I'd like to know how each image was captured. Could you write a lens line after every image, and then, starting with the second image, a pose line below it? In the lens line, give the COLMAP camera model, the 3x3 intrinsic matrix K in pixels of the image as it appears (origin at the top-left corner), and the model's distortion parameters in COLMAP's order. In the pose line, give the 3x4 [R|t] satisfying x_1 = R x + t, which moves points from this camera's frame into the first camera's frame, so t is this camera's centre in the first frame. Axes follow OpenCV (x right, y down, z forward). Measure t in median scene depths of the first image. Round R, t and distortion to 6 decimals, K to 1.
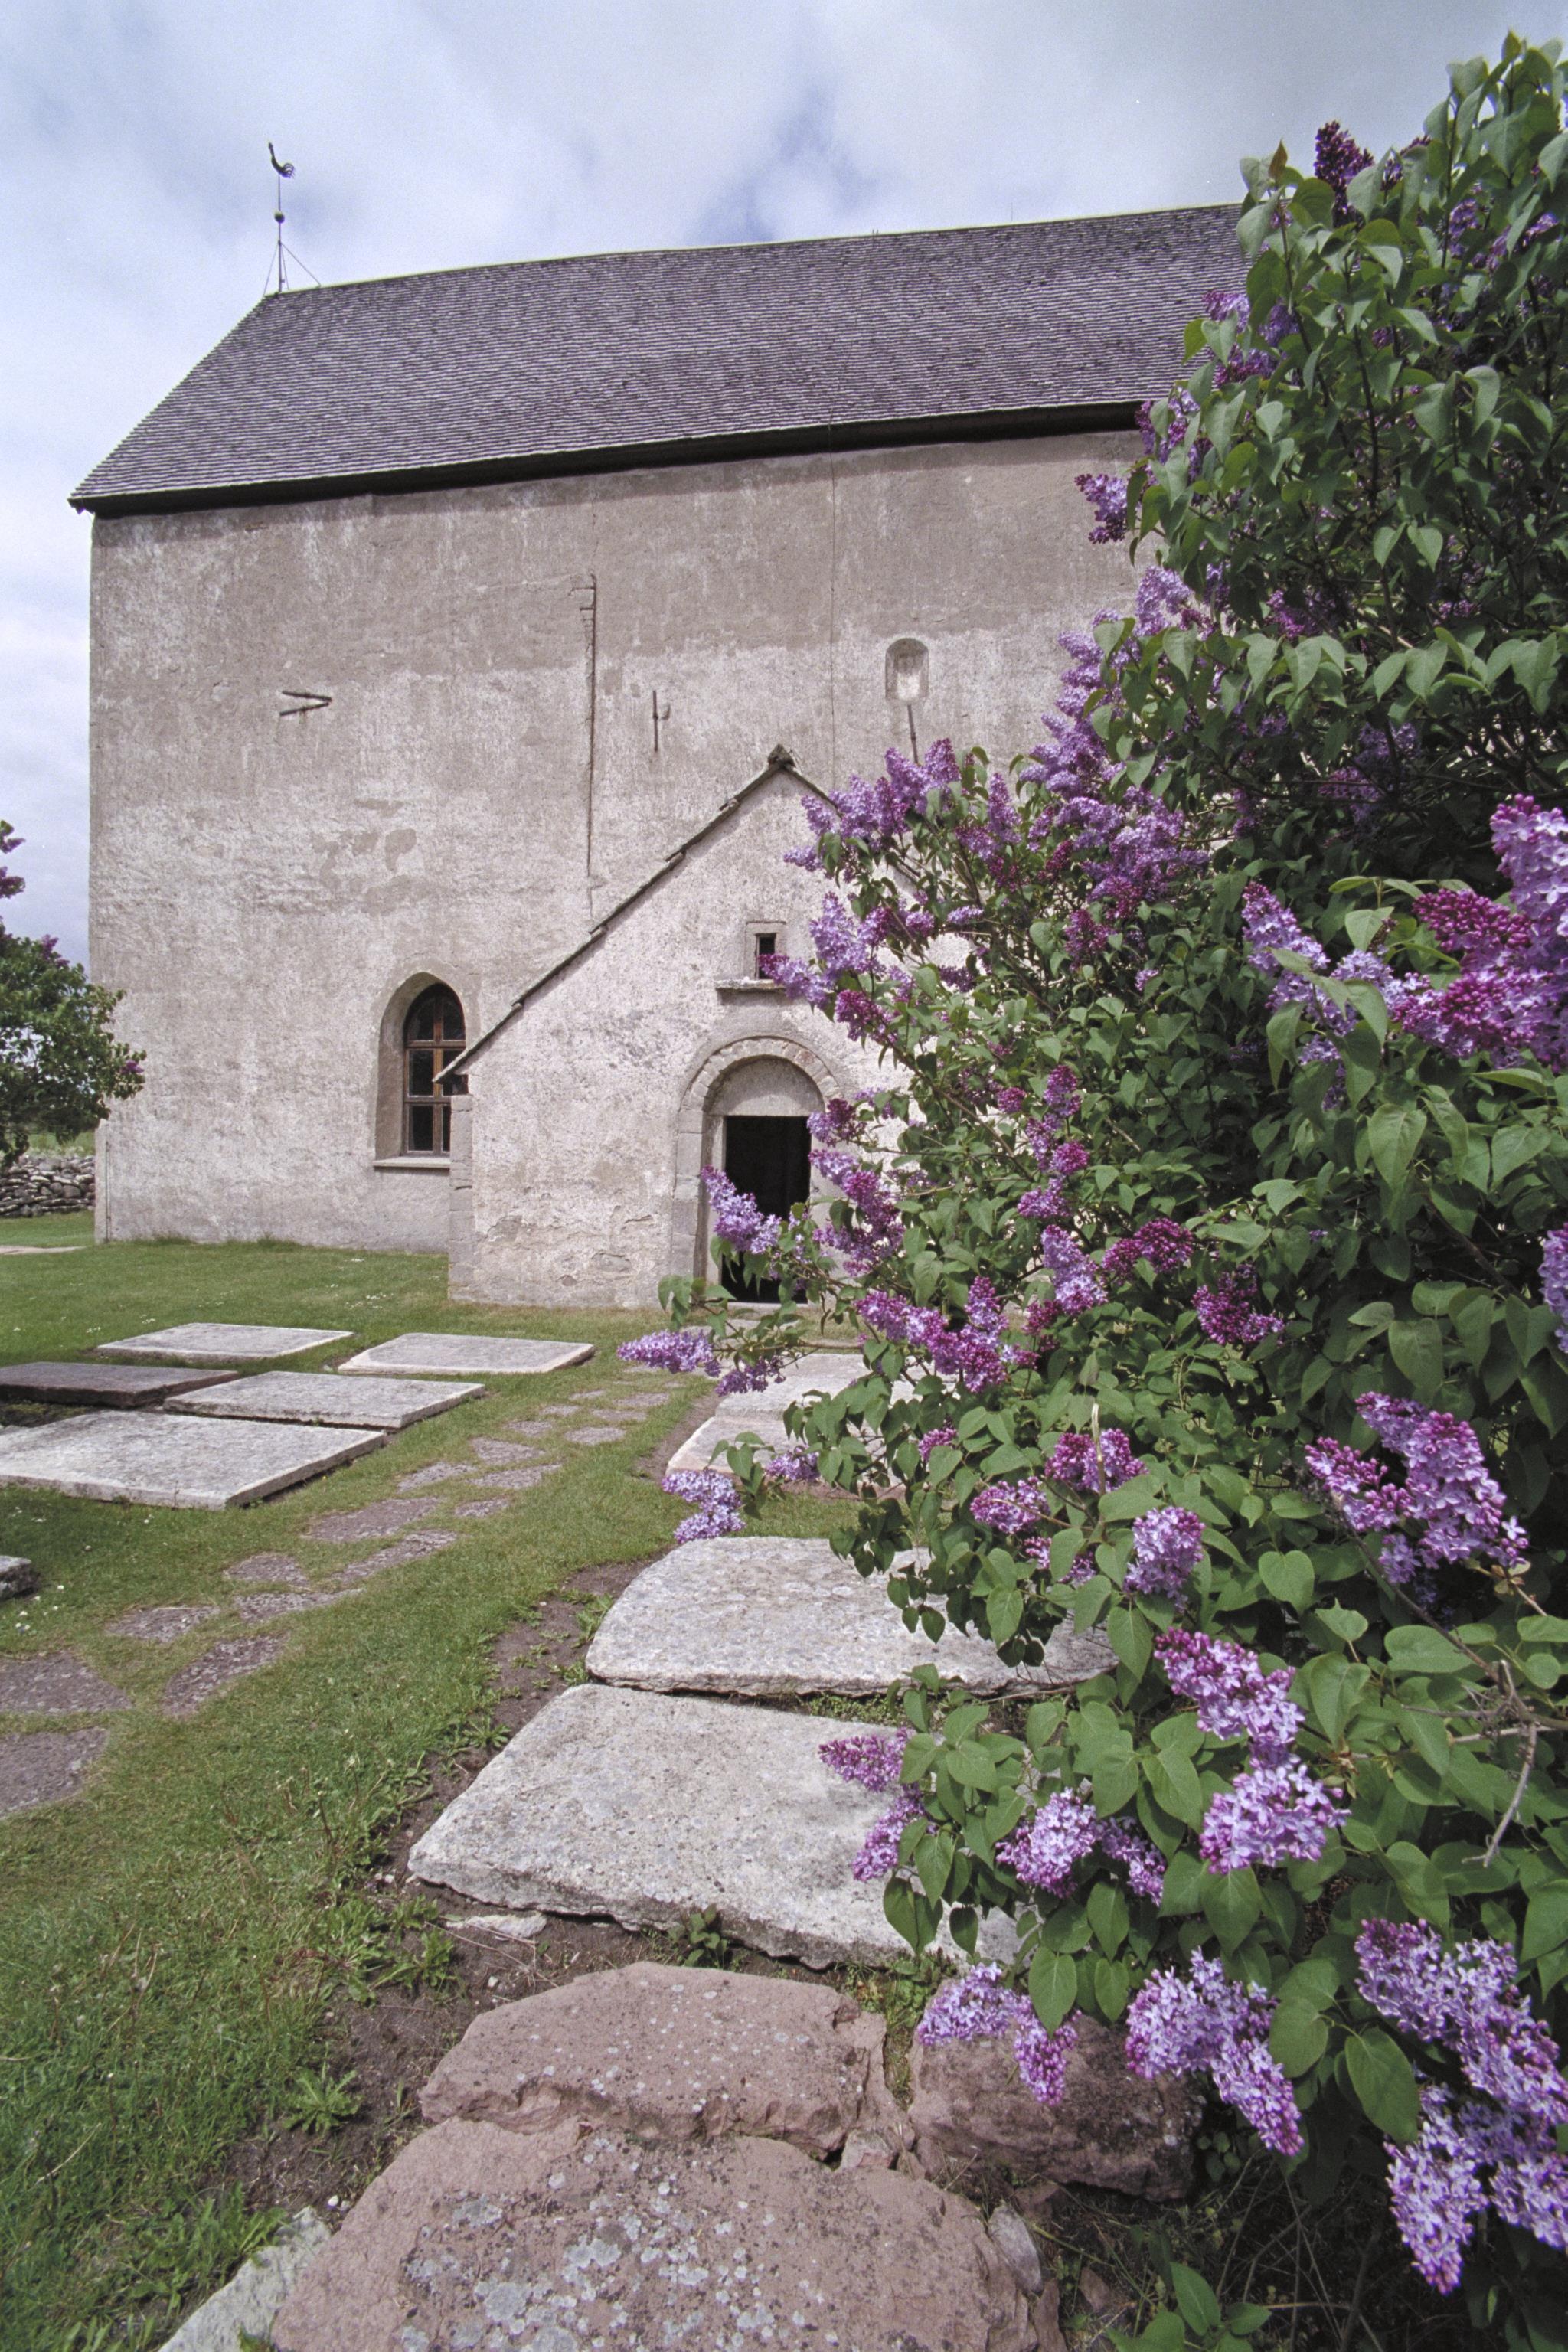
lens RADIAL K [[1043.8, 0, 777.0], [0, 1043.8, 1167.3], [0, 0, 1]] dist [-0.056104, 0.021355]
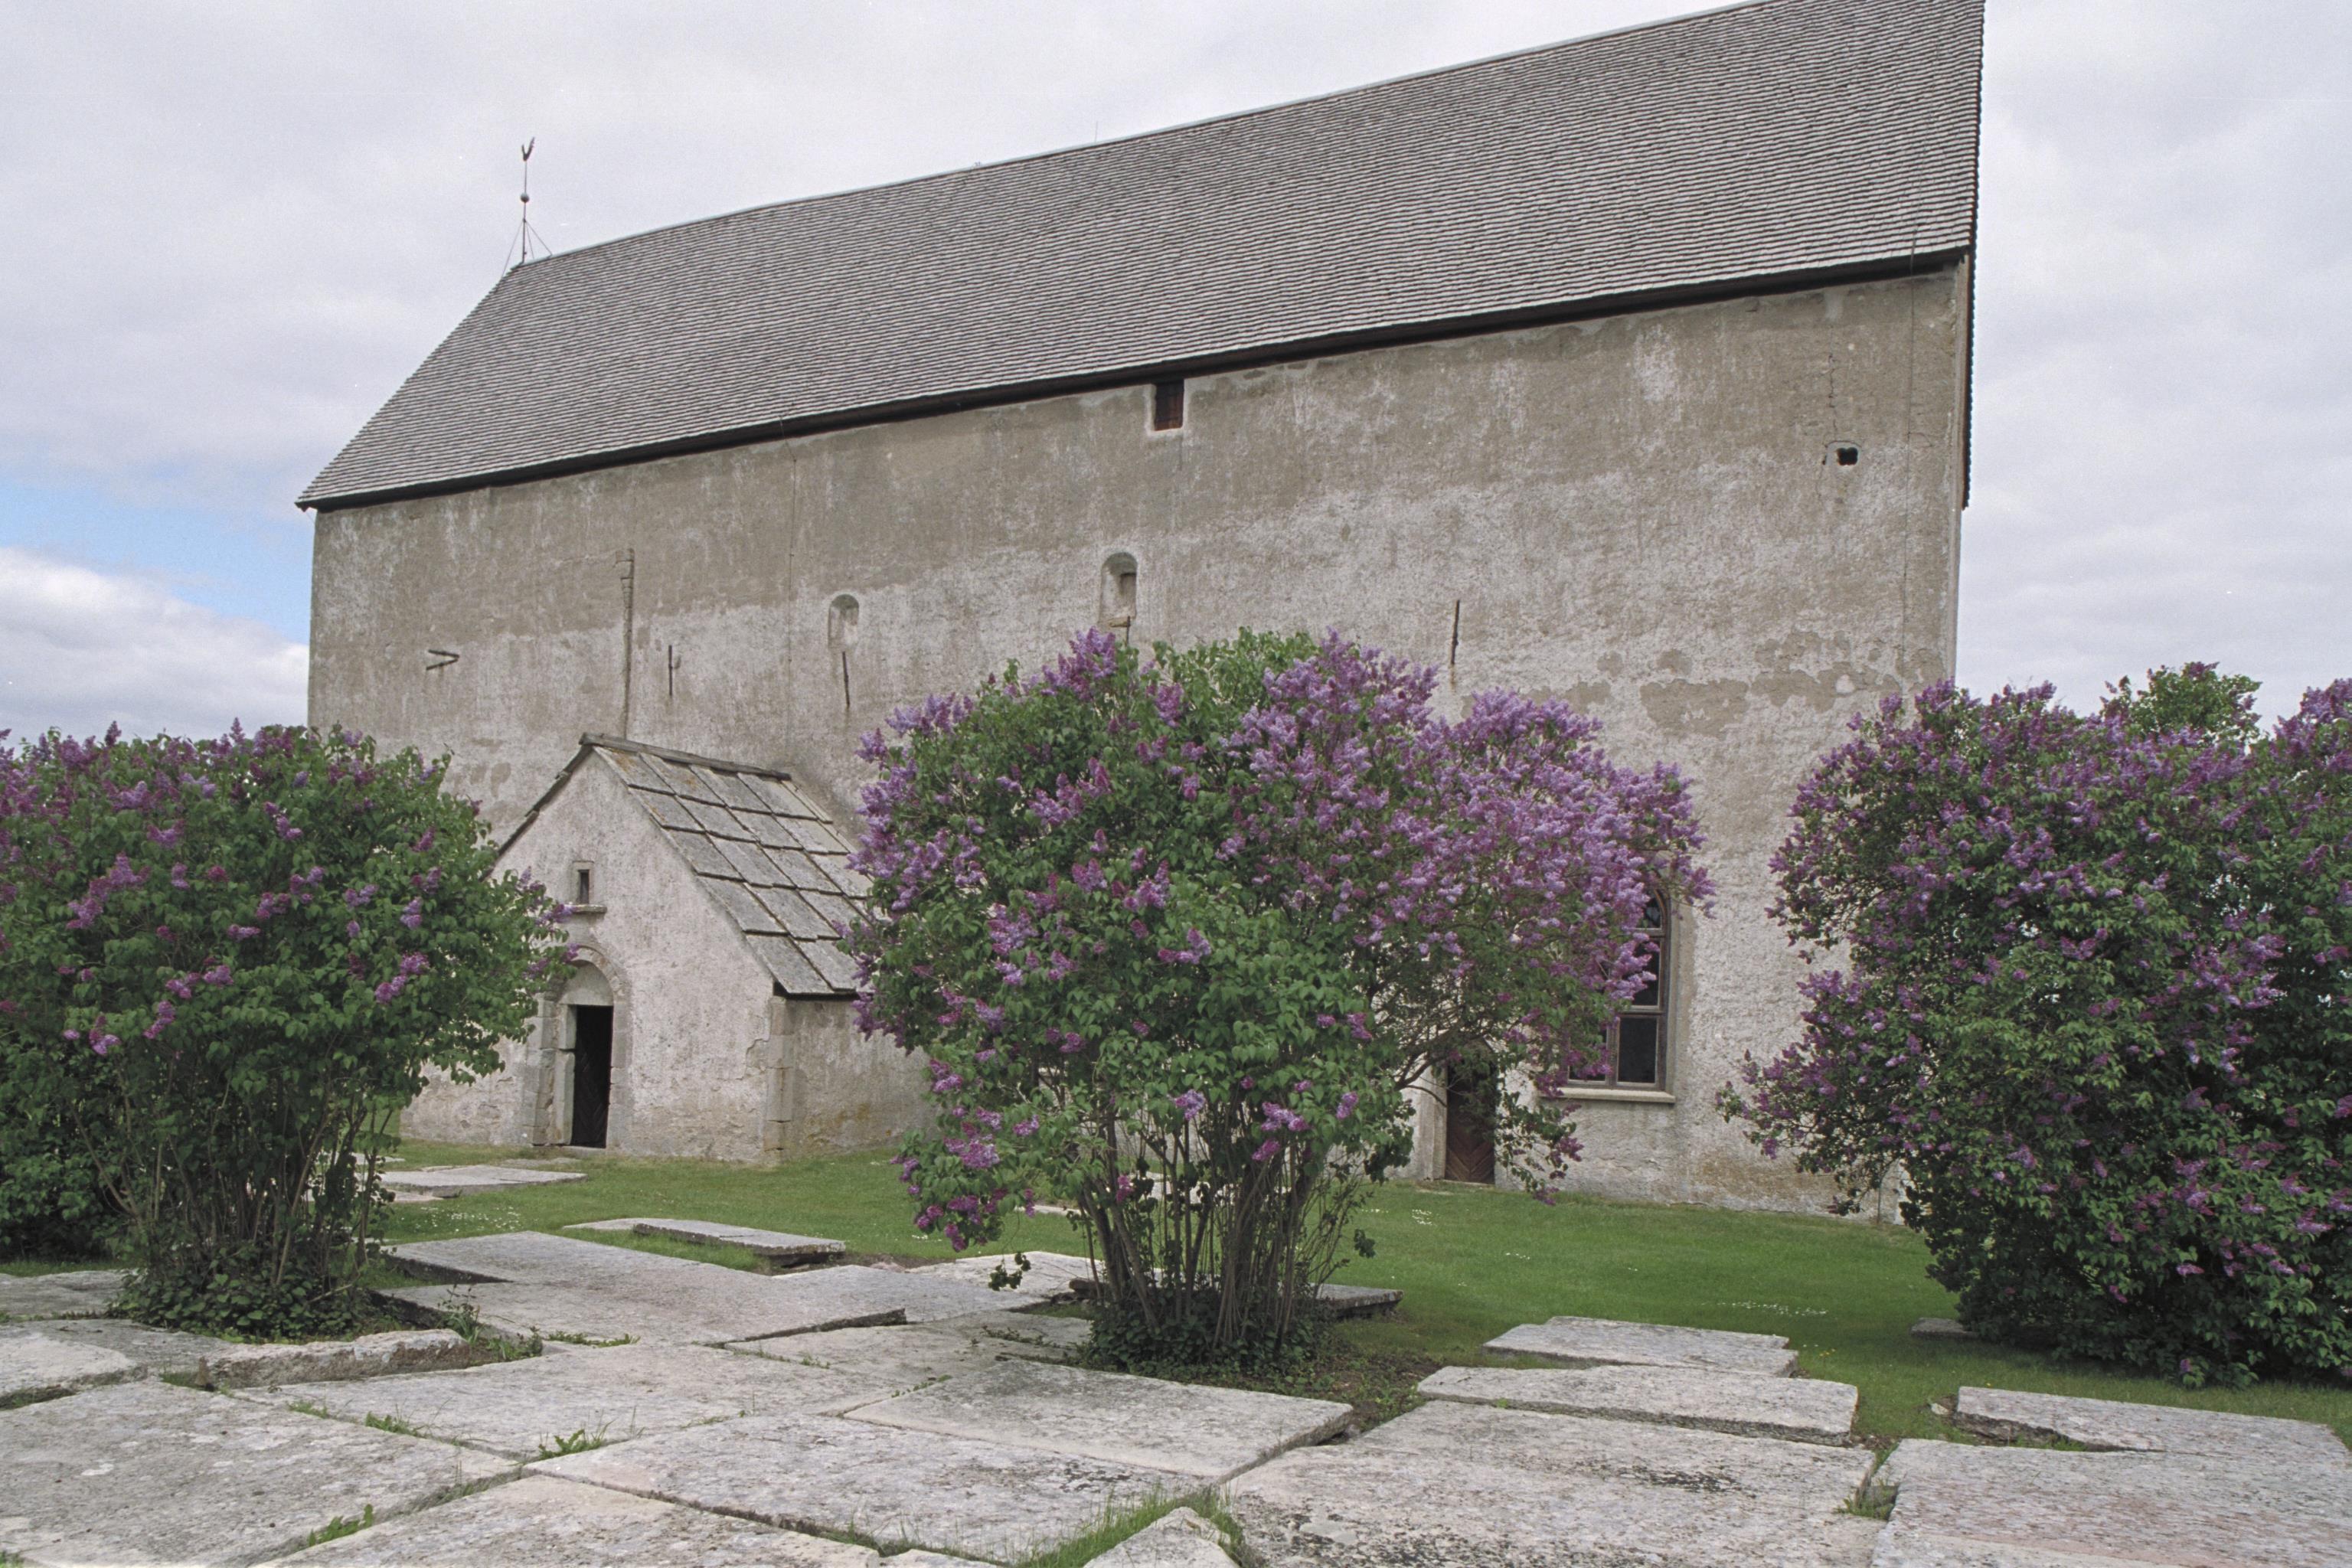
lens RADIAL K [[1429.1, 0, 1194.5], [0, 1429.1, 1016.2], [0, 0, 1]] dist [-0.034972, 0.000716]
pose [[0.970509, 0.017358, -0.240437, 0.858149], [-0.026627, 0.999020, -0.035353, 0.006212], [0.239588, 0.040712, 0.970021, -0.417576]]
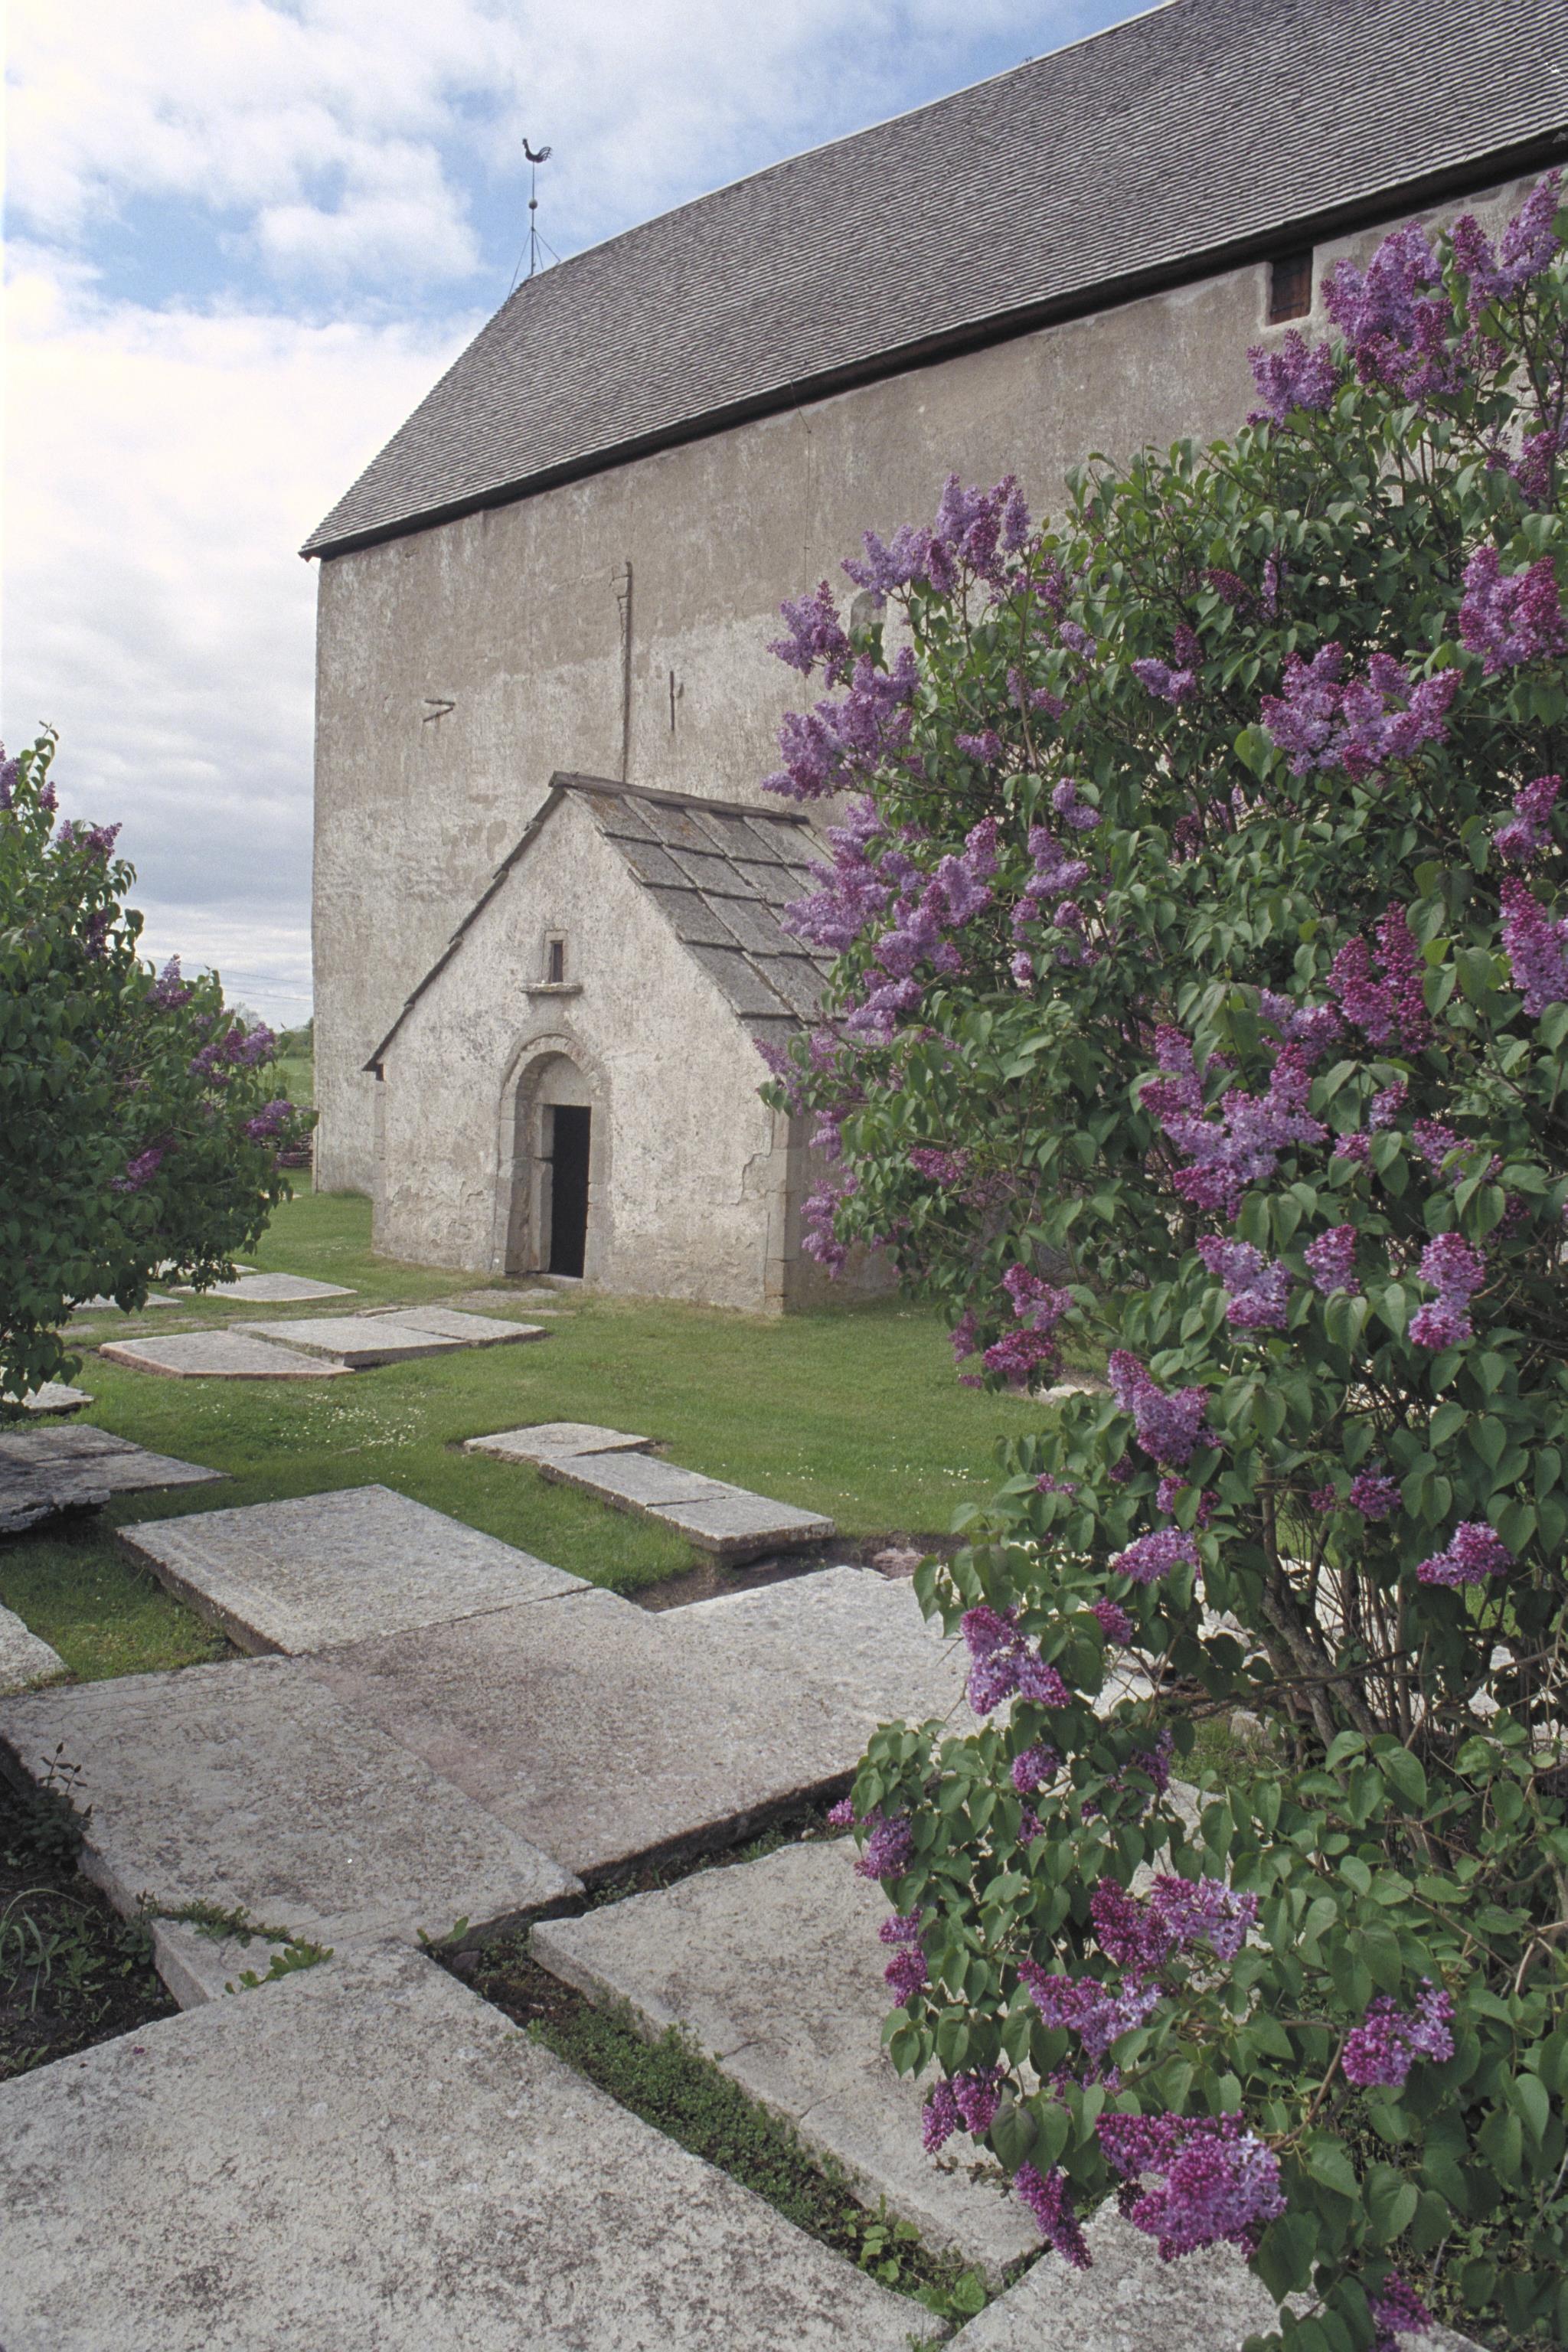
lens RADIAL K [[1454.7, 0, 887.9], [0, 1454.7, 1121.2], [0, 0, 1]] dist [-0.075539, 0.047420]
pose [[0.882444, 0.029806, -0.469473, 0.731531], [-0.031692, 0.999490, 0.003887, -0.036143], [0.469349, 0.011449, 0.882938, -0.133225]]
